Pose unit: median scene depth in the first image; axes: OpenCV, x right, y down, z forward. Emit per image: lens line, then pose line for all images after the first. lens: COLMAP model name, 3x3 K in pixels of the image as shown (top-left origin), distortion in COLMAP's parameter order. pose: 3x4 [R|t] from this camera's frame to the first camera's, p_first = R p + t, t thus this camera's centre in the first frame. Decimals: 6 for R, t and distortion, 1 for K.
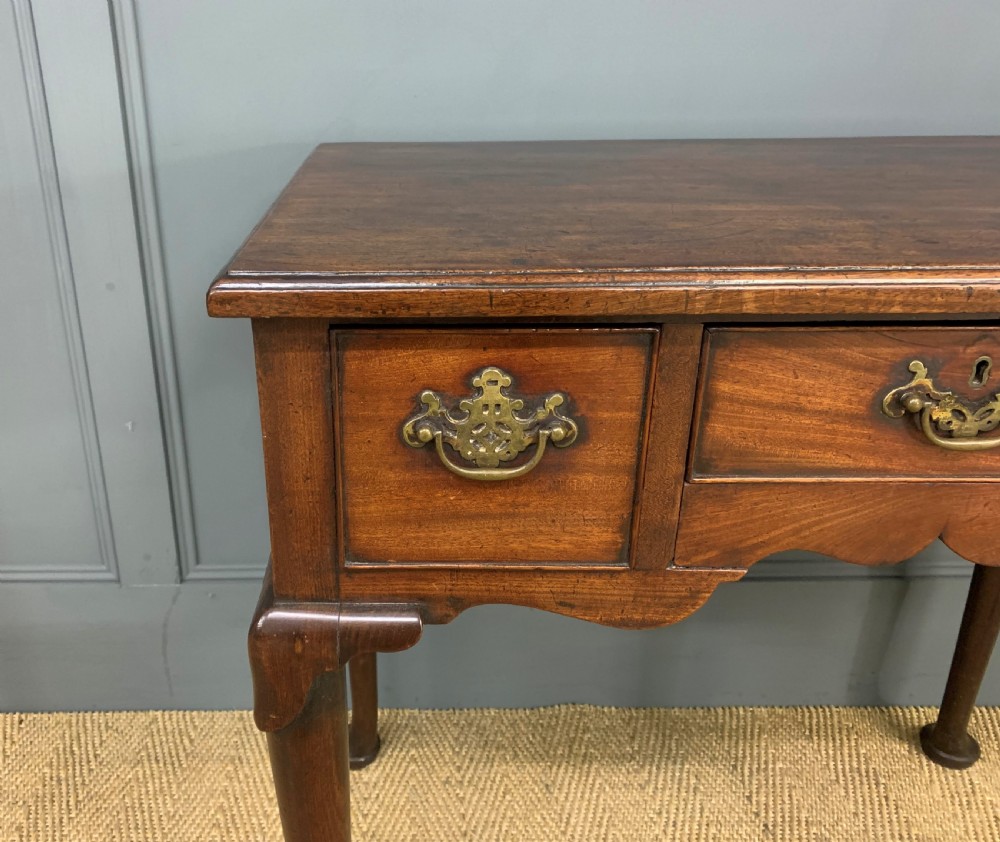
lens RADIAL K [[898.0, 0, 412.0], [0, 898.0, 404.9], [0, 0, 1]] dist [0.008864, 0.019071]
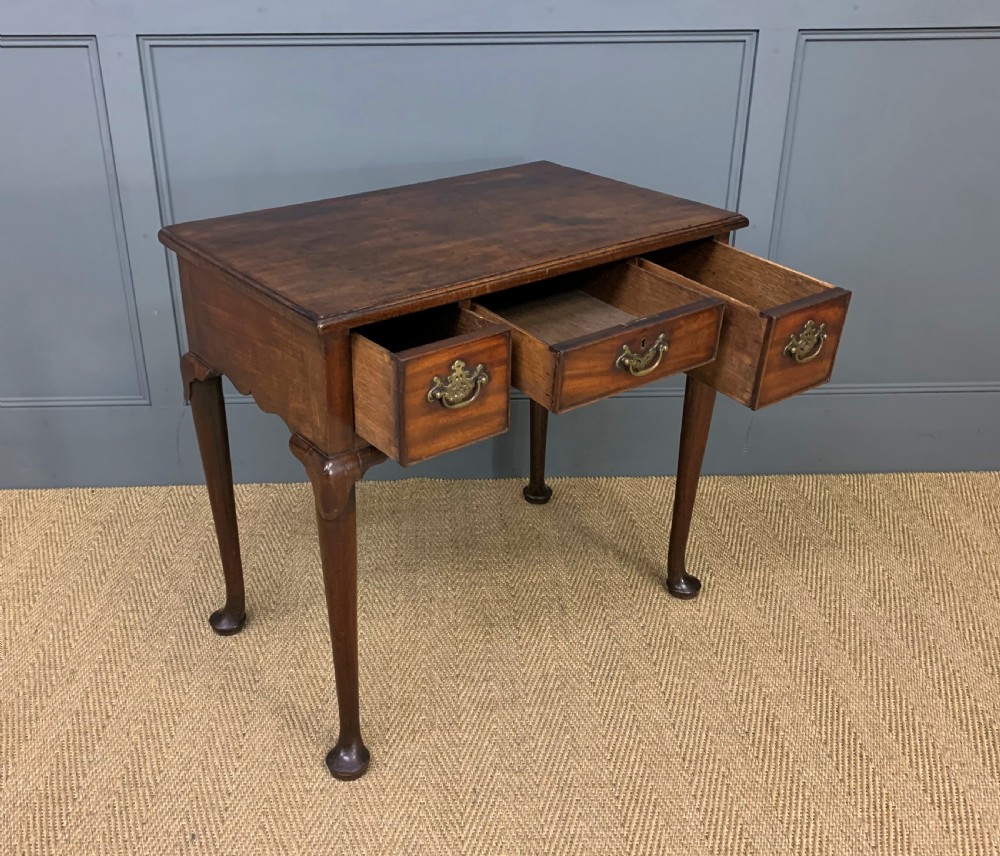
lens RADIAL K [[960.9, 0, 469.4], [0, 960.9, 378.2], [0, 0, 1]] dist [0.082680, -0.191919]
pose [[0.998975, -0.011960, 0.043647, 0.489721], [0.010801, 0.999585, 0.026691, 0.231822], [-0.043949, -0.026193, 0.998690, -2.085992]]
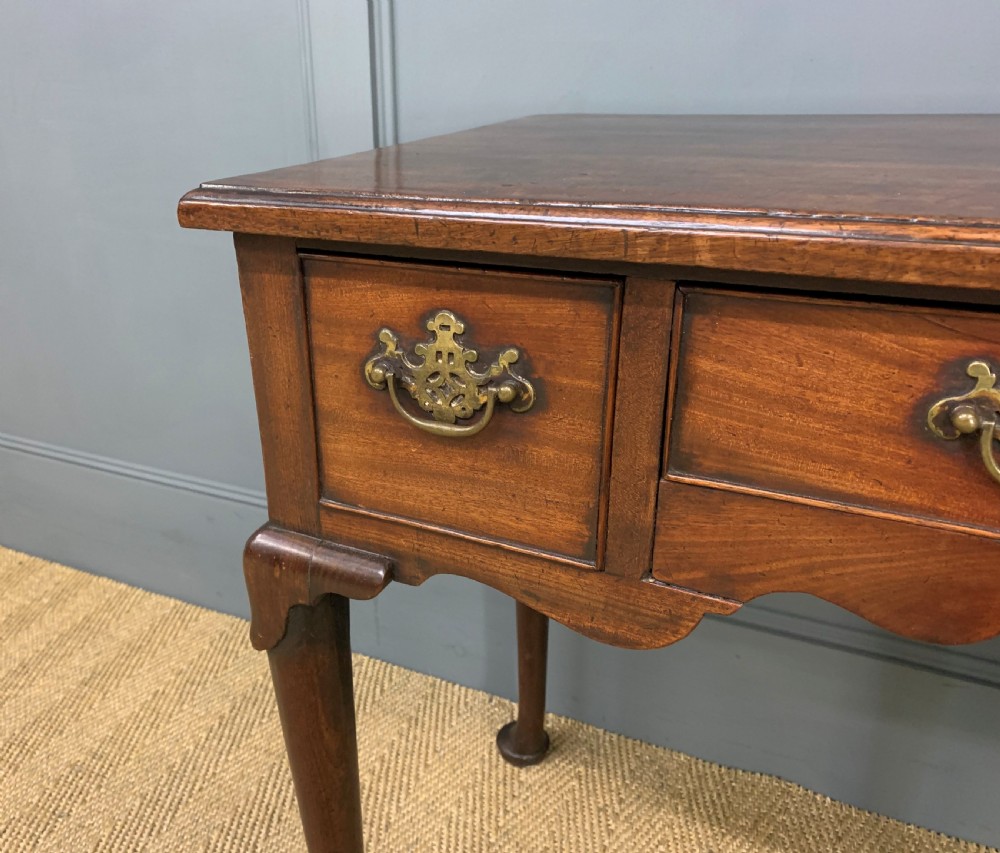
lens RADIAL K [[882.9, 0, 425.0], [0, 882.9, 428.3], [0, 0, 1]] dist [0.039067, -0.021293]
pose [[0.895163, 0.160867, -0.415698, 0.433288], [-0.157684, 0.986586, 0.042233, 0.039530], [0.416916, 0.027743, 0.908522, 0.158332]]
